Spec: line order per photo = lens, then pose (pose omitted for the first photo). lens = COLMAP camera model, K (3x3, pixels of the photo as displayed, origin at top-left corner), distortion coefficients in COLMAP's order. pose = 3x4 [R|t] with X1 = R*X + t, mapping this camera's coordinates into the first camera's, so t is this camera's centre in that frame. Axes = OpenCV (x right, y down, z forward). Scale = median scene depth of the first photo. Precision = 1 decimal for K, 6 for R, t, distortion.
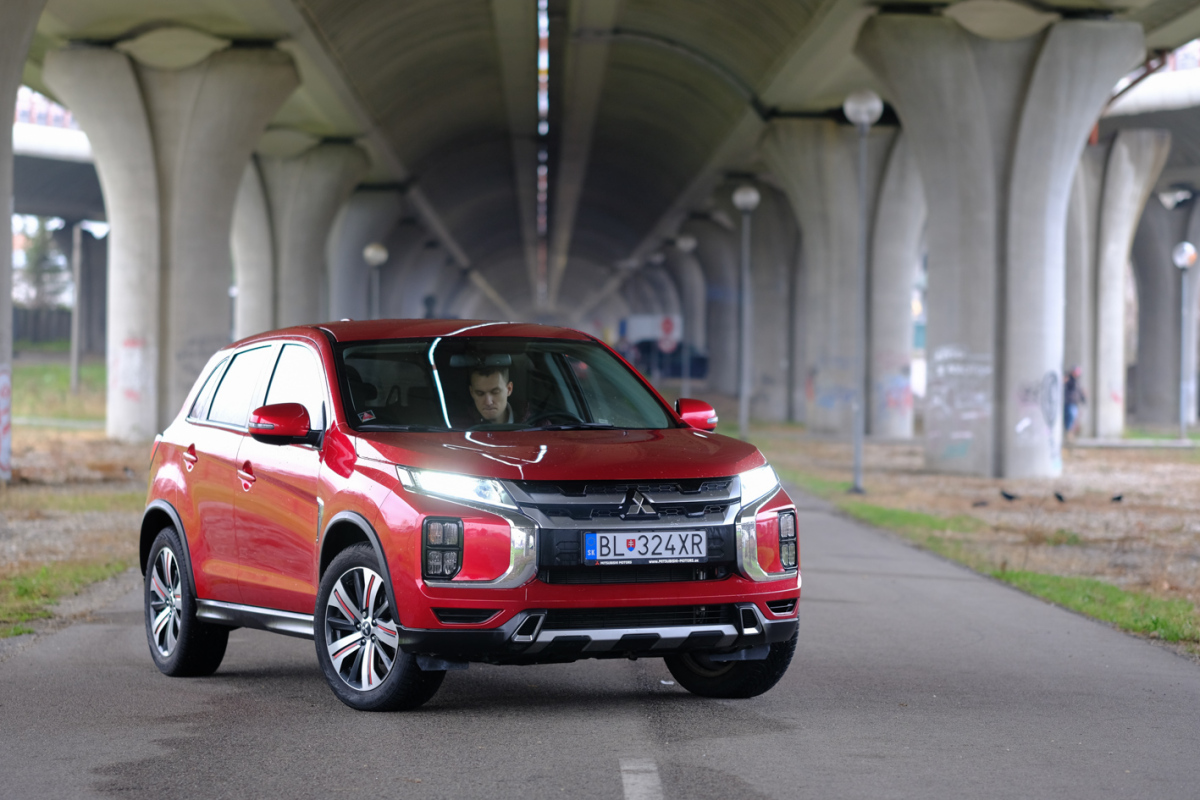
lens RADIAL K [[5814.4, 0, 562.1], [0, 5814.4, 403.7], [0, 0, 1]] dist [0.270899, 0.000000]
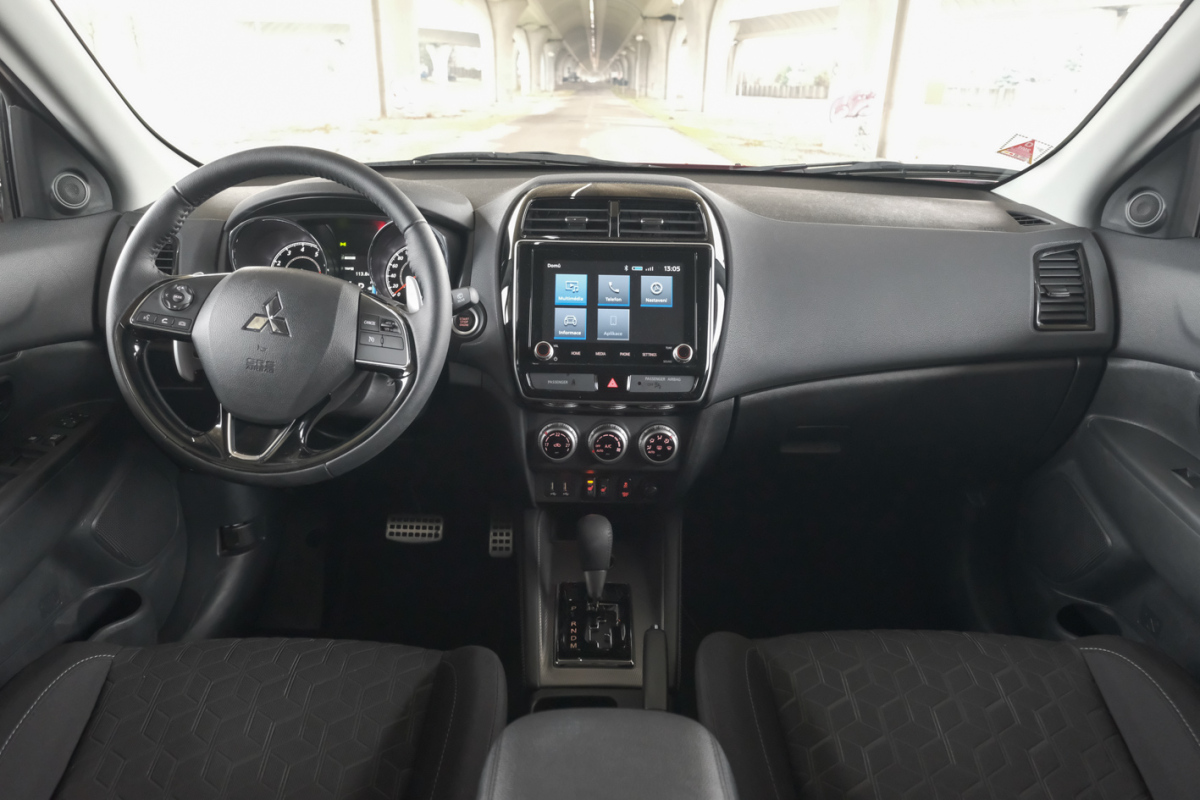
lens RADIAL K [[796.7, 0, 582.6], [0, 796.7, 399.9], [0, 0, 1]] dist [0.000528, 0.002449]
pose [[0.999702, 0.008594, -0.022836, 0.006790], [0.000230, 0.932552, 0.361035, -0.000368], [0.024399, -0.360932, 0.932273, 0.382966]]
